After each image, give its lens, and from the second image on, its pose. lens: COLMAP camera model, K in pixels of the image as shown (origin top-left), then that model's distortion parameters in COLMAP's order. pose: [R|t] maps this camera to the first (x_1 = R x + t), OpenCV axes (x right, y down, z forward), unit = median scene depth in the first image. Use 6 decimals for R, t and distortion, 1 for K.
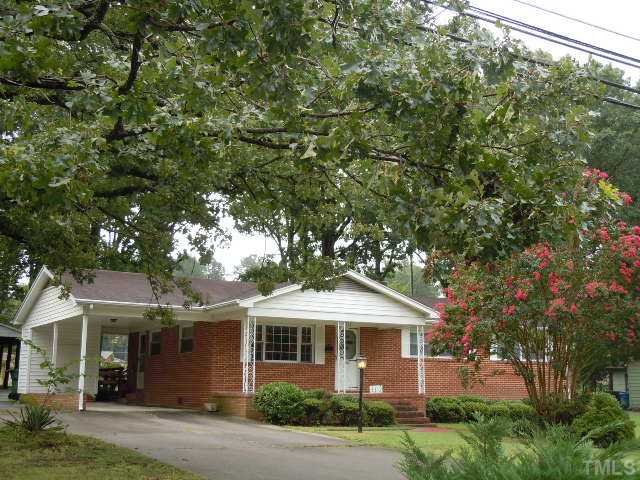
lens RADIAL K [[832.7, 0, 323.3], [0, 832.7, 240.8], [0, 0, 1]] dist [0.070002, 0.000000]
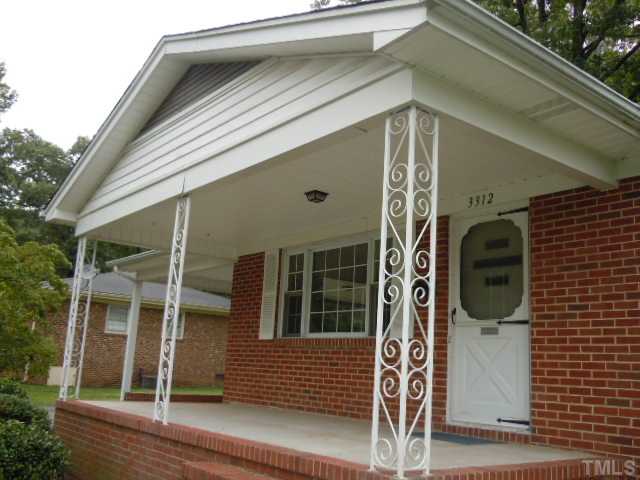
lens RADIAL K [[649.3, 0, 319.6], [0, 649.3, 239.5], [0, 0, 1]] dist [0.015029, 0.000000]
pose [[0.117474, -0.200598, -0.972605, 0.252793], [0.117015, 0.975359, -0.187033, 0.154633], [0.986158, -0.091838, 0.138052, 0.941076]]
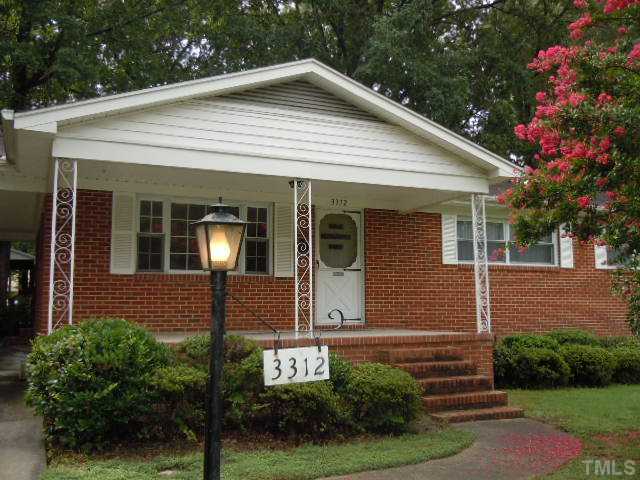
lens RADIAL K [[649.3, 0, 319.2], [0, 649.3, 236.2], [0, 0, 1]] dist [0.015029, 0.000000]
pose [[0.993755, -0.021452, -0.109502, 0.063790], [0.028835, 0.997384, 0.066289, 0.096291], [0.107794, -0.069032, 0.991774, 0.603146]]
